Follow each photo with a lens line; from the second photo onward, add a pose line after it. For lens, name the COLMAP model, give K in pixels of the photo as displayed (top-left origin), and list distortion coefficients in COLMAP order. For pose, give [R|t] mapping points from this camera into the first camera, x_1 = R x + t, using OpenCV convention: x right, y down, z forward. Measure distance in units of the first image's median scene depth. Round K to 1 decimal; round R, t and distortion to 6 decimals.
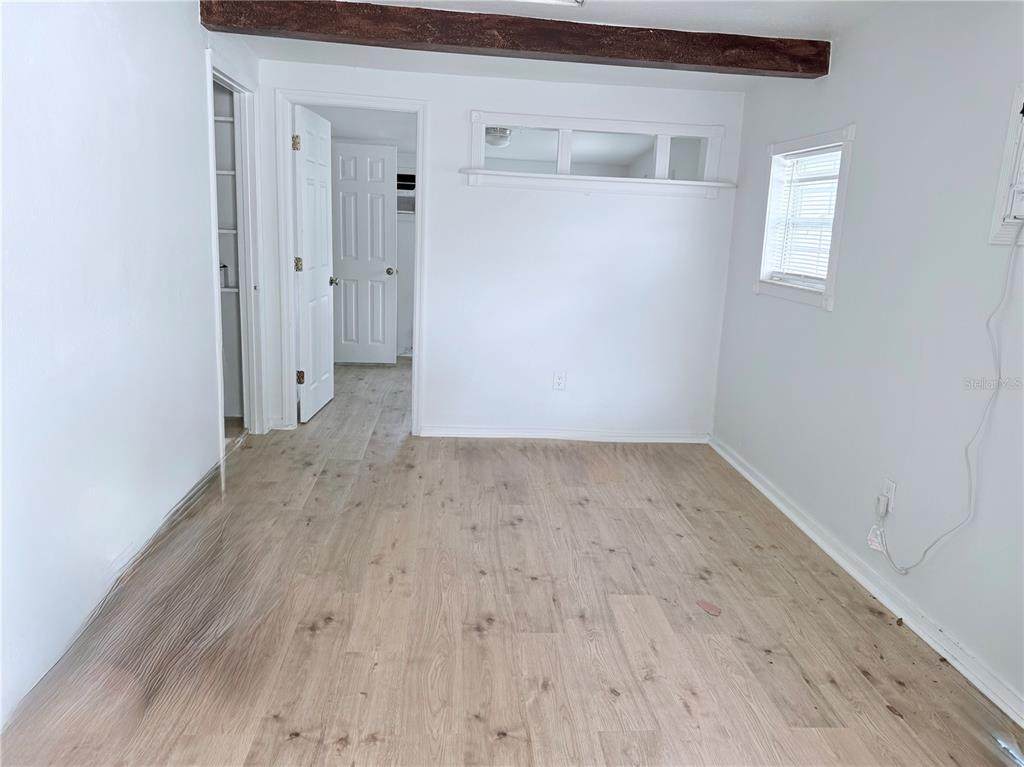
lens RADIAL K [[718.6, 0, 512.8], [0, 718.6, 383.0], [0, 0, 1]] dist [0.011425, 0.001163]
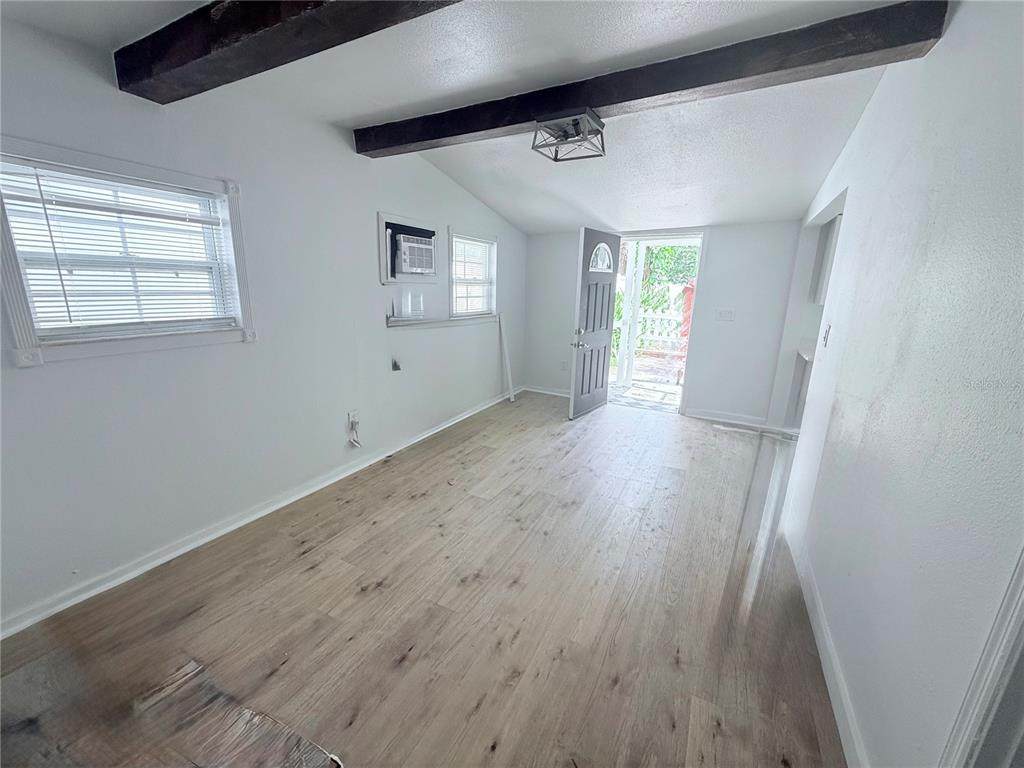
lens RADIAL K [[409.7, 0, 509.4], [0, 409.7, 384.9], [0, 0, 1]] dist [-0.003858, -0.000182]
pose [[-0.840992, -0.201220, 0.502237, -0.312506], [0.047617, 0.897141, 0.439170, -0.346594], [-0.538948, 0.393254, -0.744907, 1.434697]]
